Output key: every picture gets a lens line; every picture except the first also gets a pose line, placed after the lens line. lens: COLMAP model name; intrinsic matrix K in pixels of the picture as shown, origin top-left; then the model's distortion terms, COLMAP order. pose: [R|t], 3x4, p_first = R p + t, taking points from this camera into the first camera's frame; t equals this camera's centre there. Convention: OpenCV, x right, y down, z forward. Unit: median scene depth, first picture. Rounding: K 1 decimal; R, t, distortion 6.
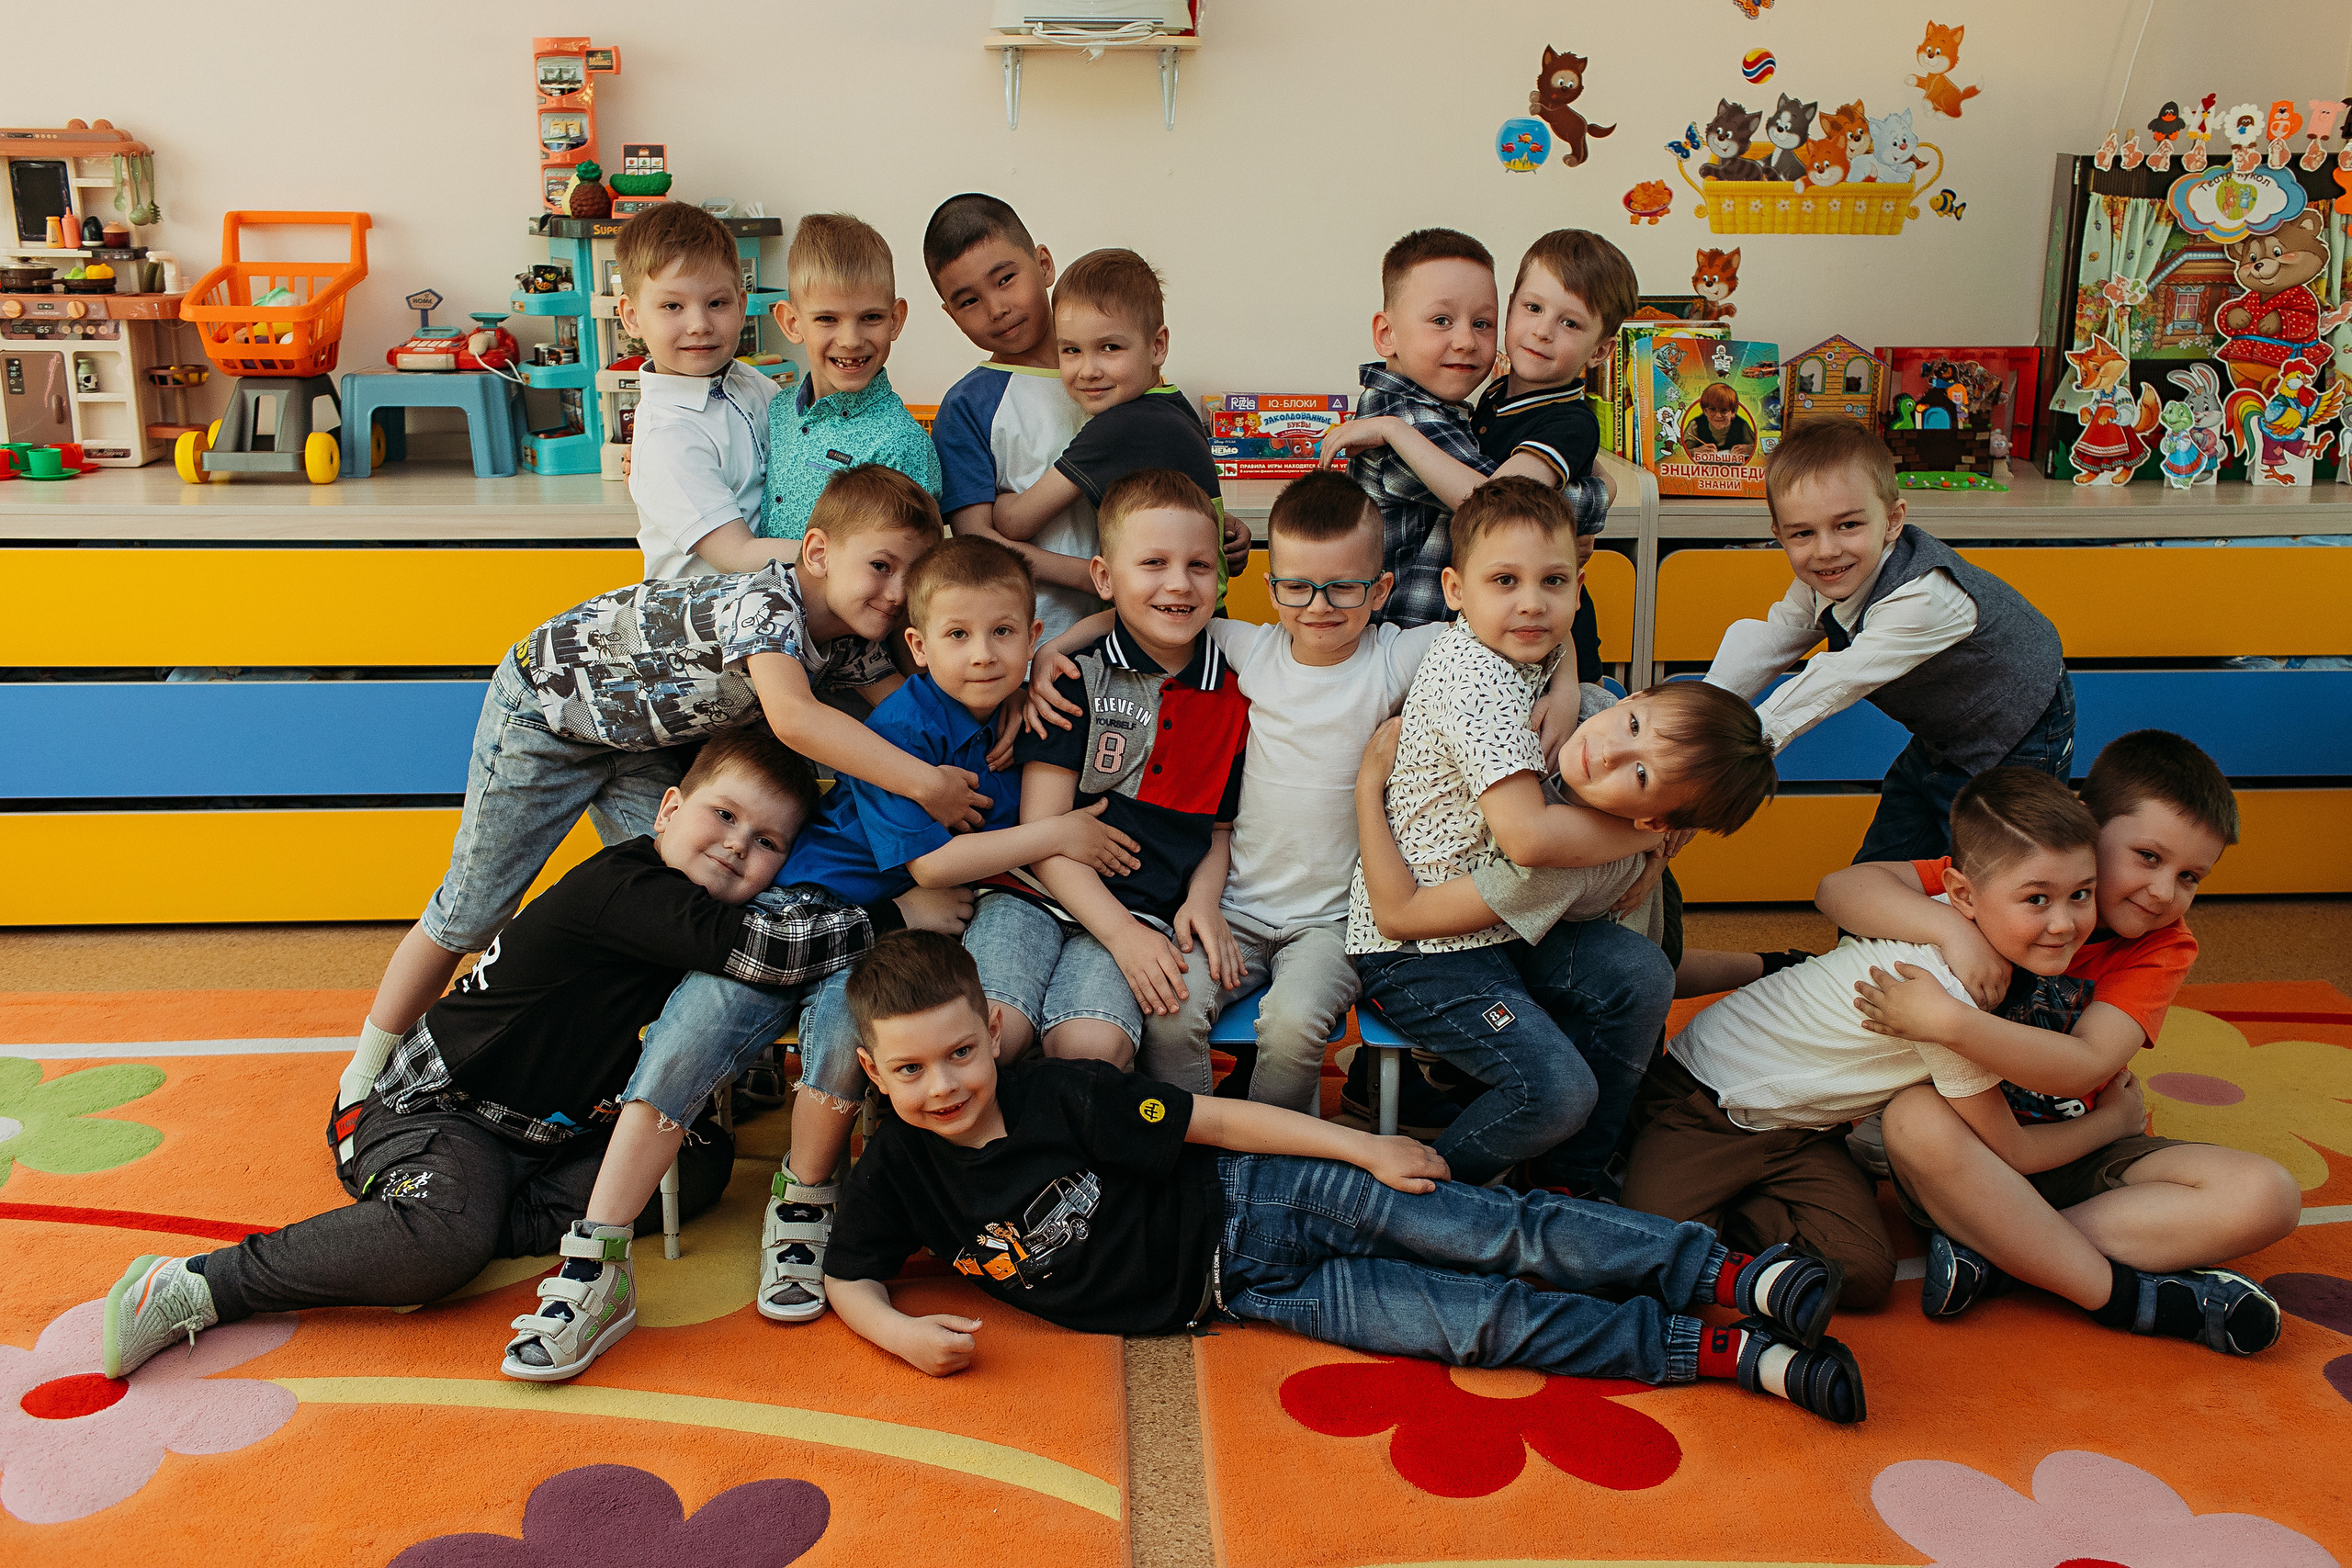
lens RADIAL K [[2772.5, 0, 1248.6], [0, 2772.5, 826.6], [0, 0, 1]] dist [-0.009799, 0.000000]
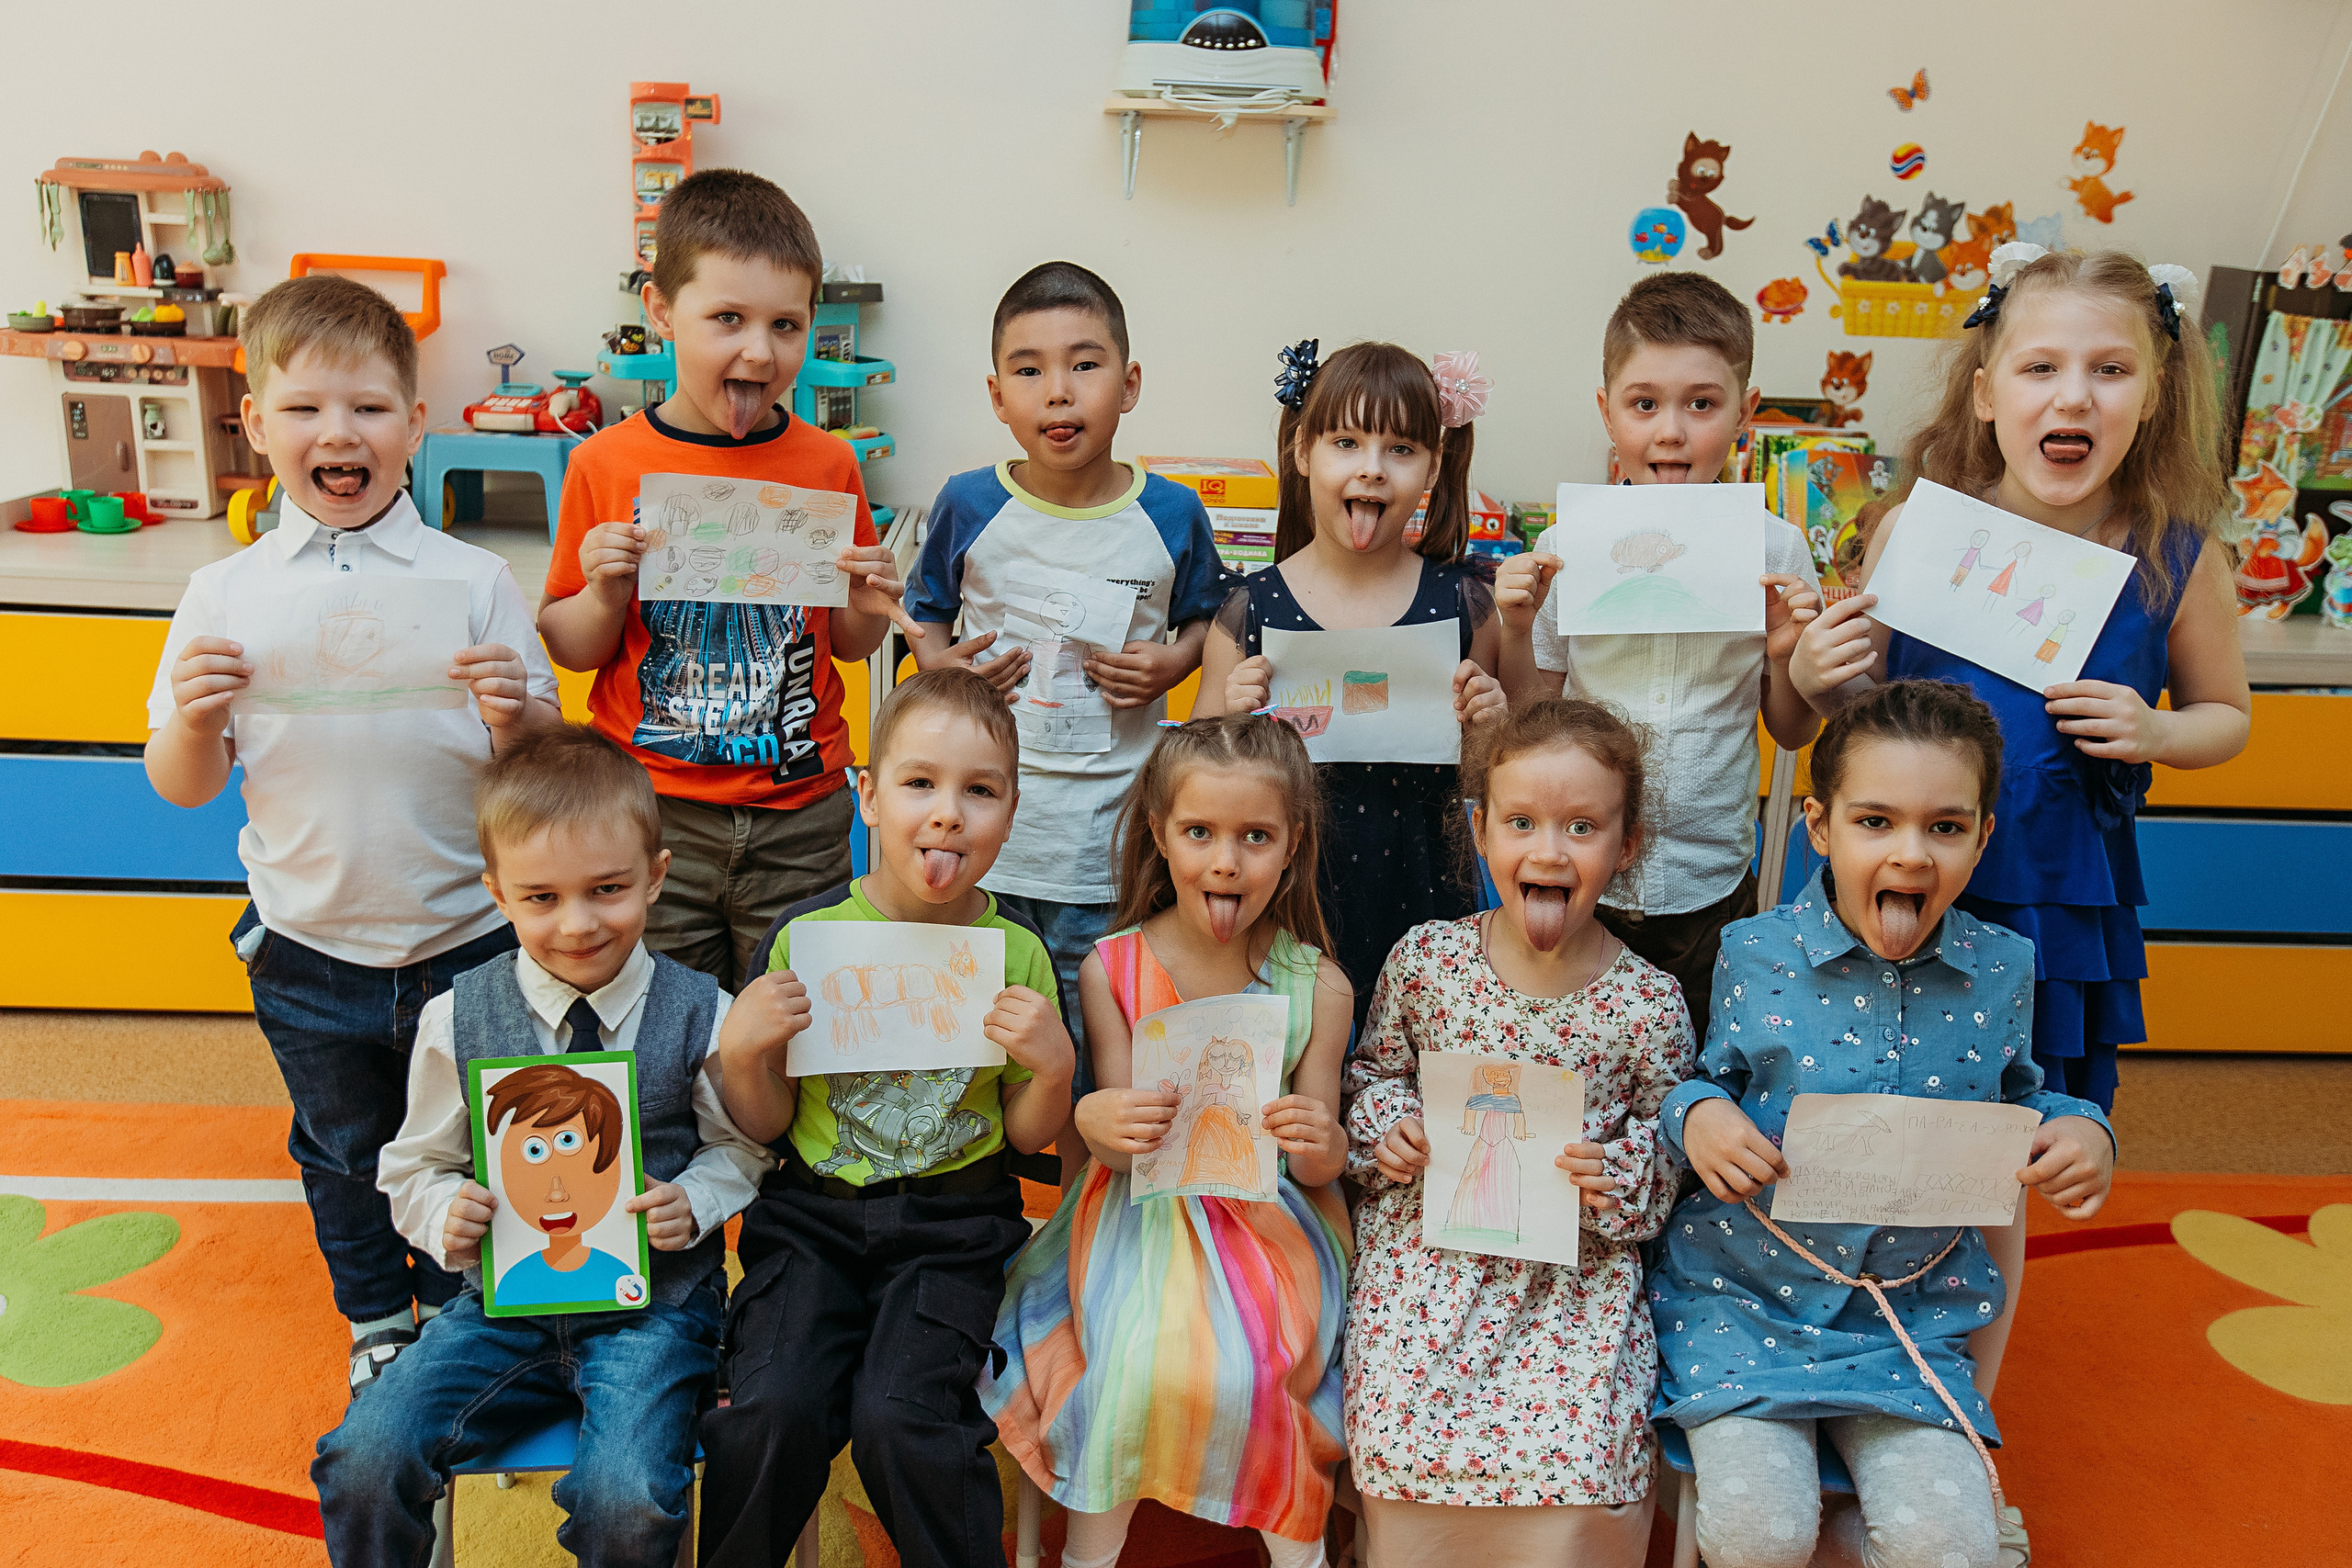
lens RADIAL K [[2014.1, 0, 1174.5], [0, 2014.1, 793.9], [0, 0, 1]] dist [-0.005896, 0.001737]
pose [[0.999095, 0.041150, -0.010789, -0.052962], [-0.040653, 0.998253, 0.042880, -0.076403], [0.012535, -0.042403, 0.999022, 0.294782]]
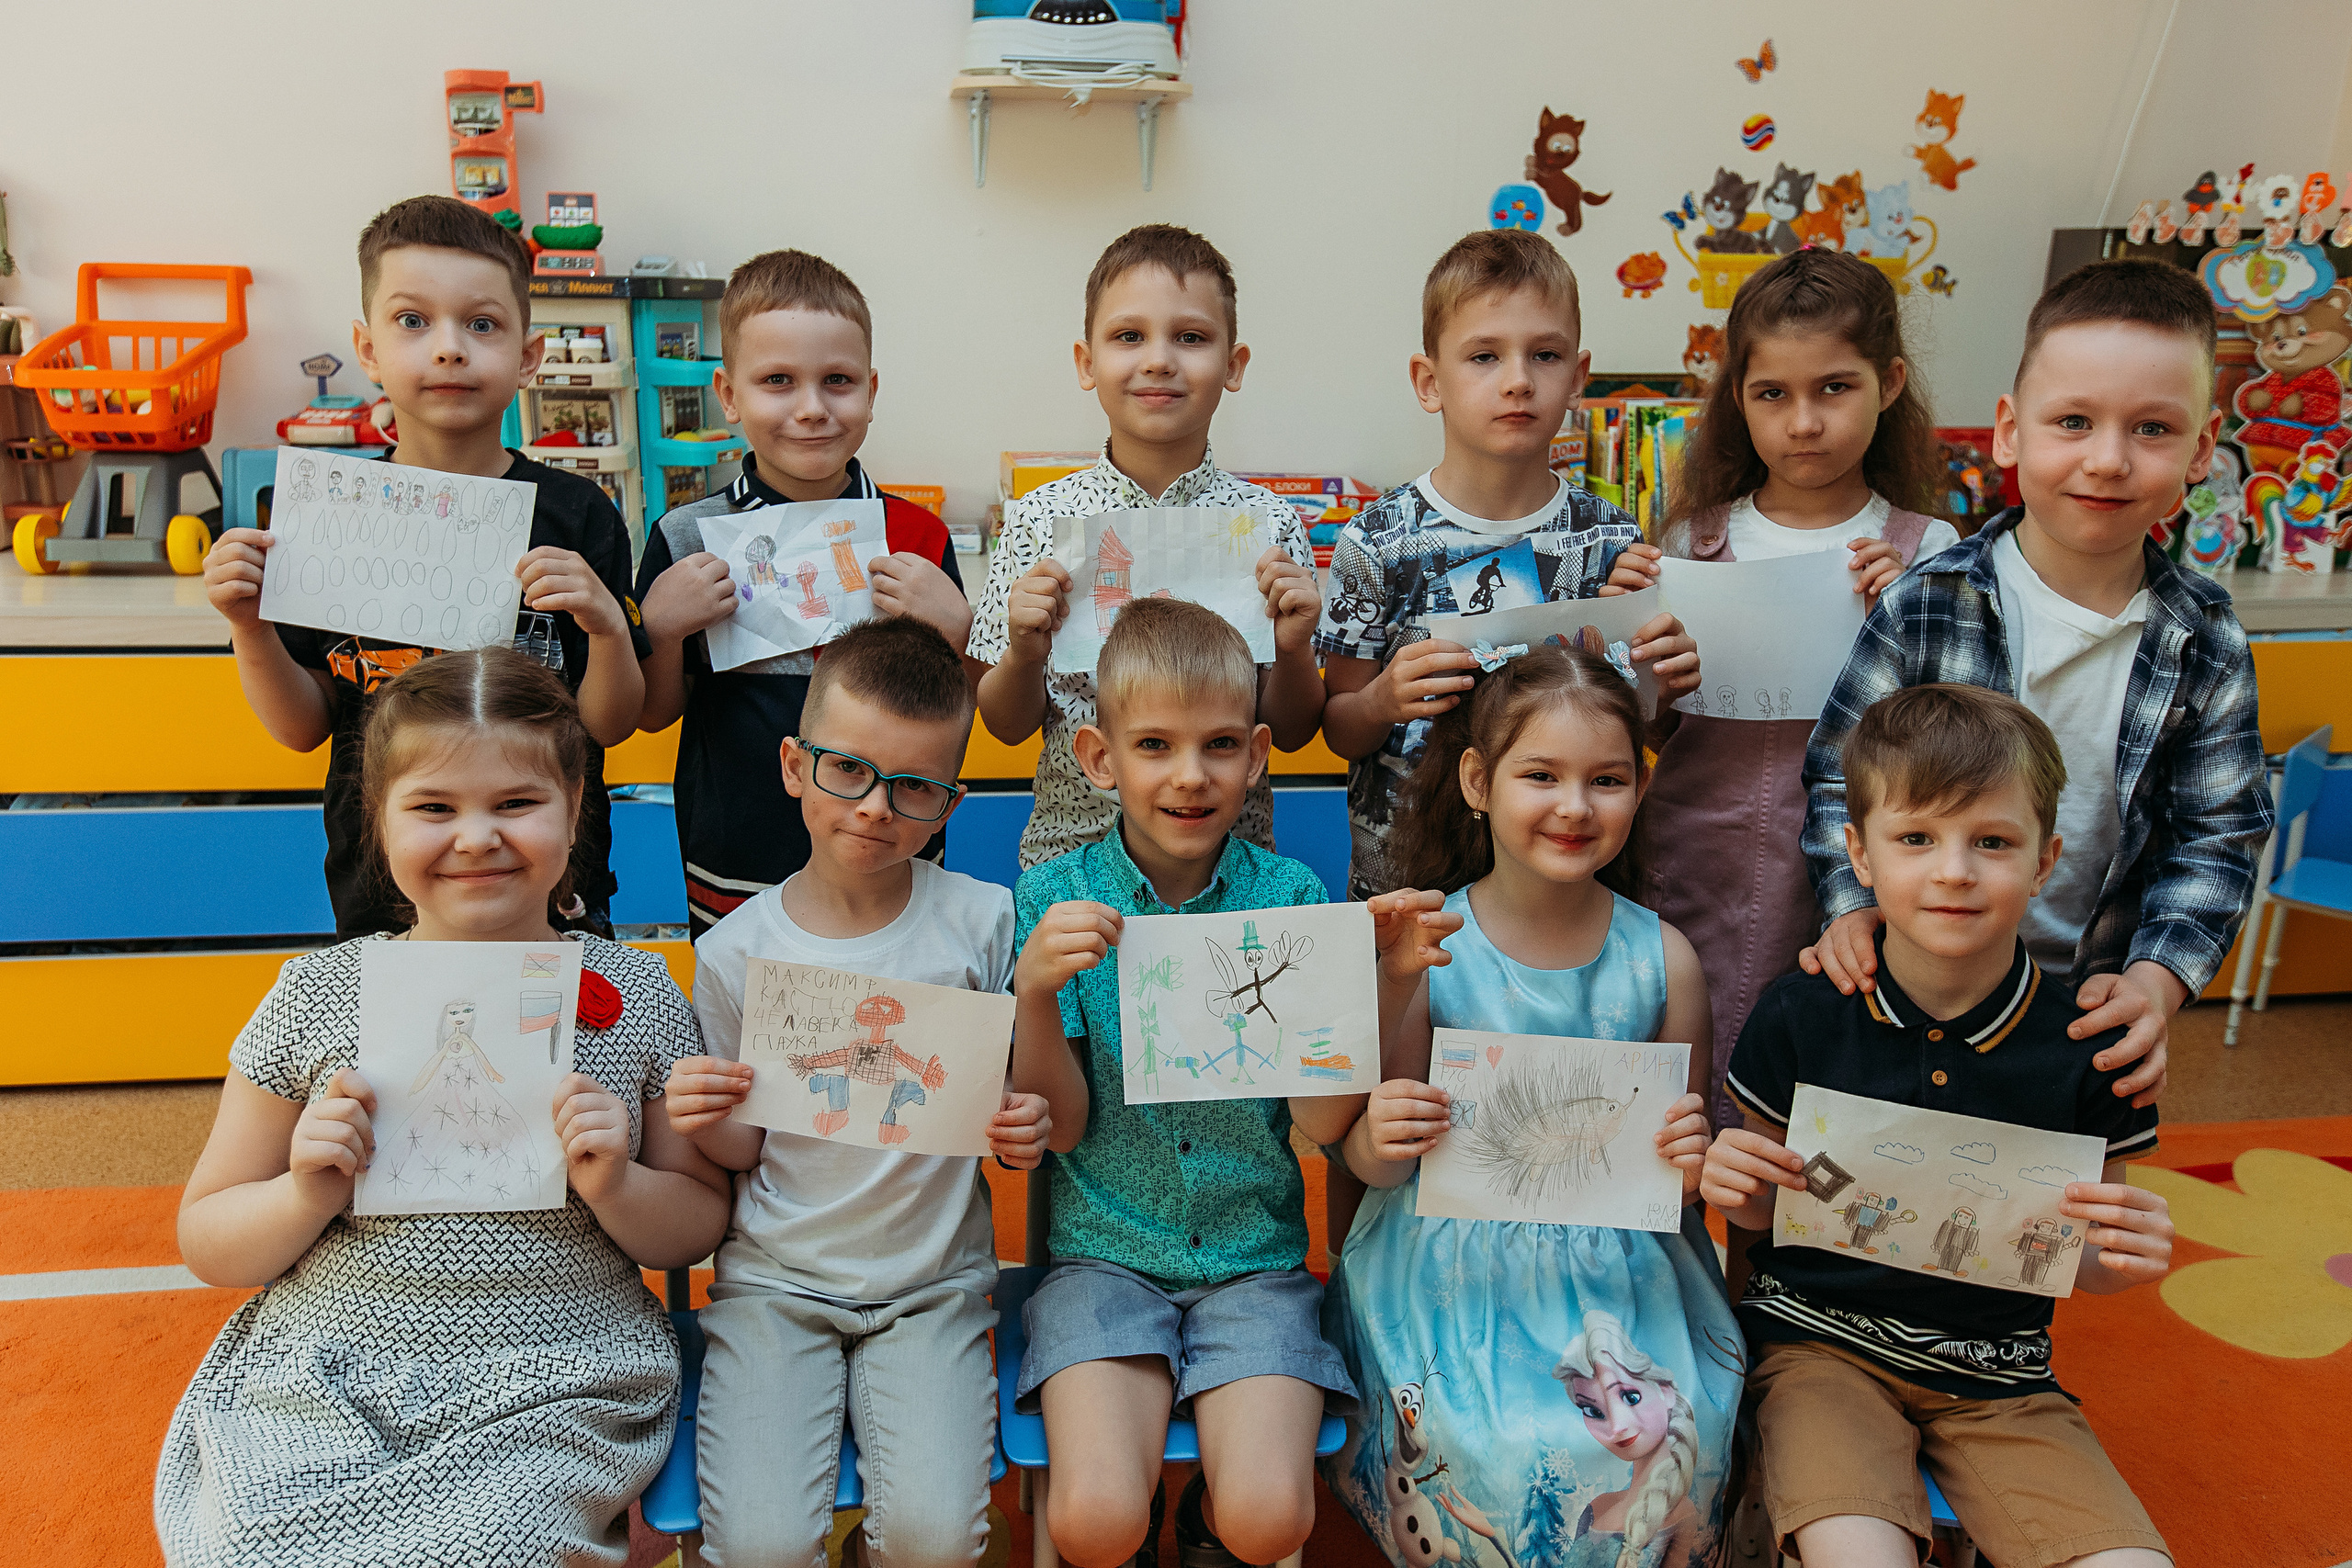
lens RADIAL K [[1883.3, 0, 1177.8], [0, 1883.3, 781.8], [0, 0, 1]] dist [0.011251, -0.024011]
pose [[0.997521, -0.007453, 0.069967, -0.064304], [0.006000, 0.999763, 0.020943, -0.065095], [-0.070107, -0.020471, 0.997329, 0.360056]]
